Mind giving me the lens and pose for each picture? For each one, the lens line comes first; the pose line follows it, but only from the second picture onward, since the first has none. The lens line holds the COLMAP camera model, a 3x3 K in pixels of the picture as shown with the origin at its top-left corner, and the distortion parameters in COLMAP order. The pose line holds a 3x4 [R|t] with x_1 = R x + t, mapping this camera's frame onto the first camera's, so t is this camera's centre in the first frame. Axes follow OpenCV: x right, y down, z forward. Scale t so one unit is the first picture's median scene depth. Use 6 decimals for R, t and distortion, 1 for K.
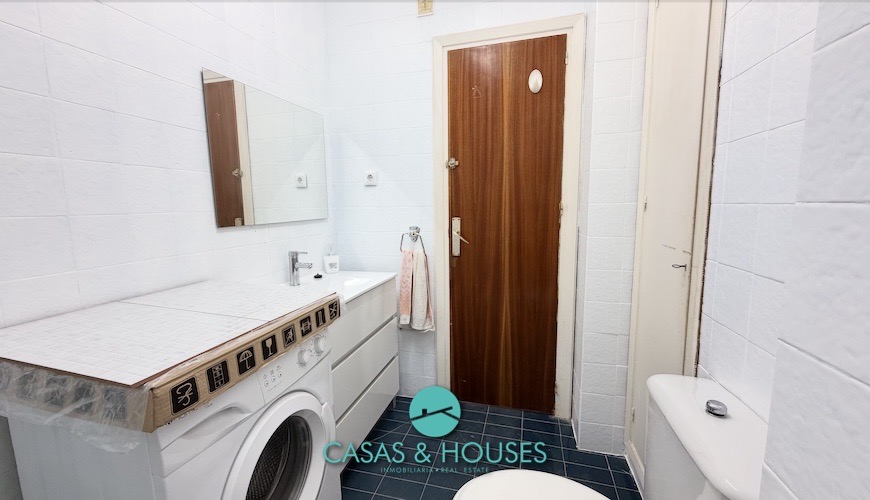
lens RADIAL K [[347.5, 0, 435.0], [0, 347.5, 250.0], [0, 0, 1]] dist [-0.000045, 0.000049]
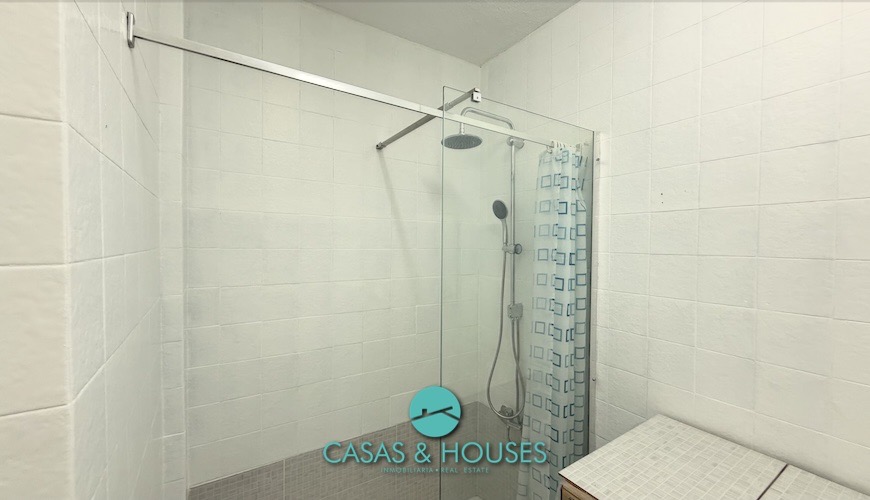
lens RADIAL K [[338.7, 0, 434.1], [0, 338.7, 253.7], [0, 0, 1]] dist [0.000475, 0.000008]
pose [[-0.683896, 0.033683, -0.728802, 0.367636], [-0.085572, 0.988336, 0.125977, -0.451526], [0.724544, 0.148520, -0.673036, 0.888863]]
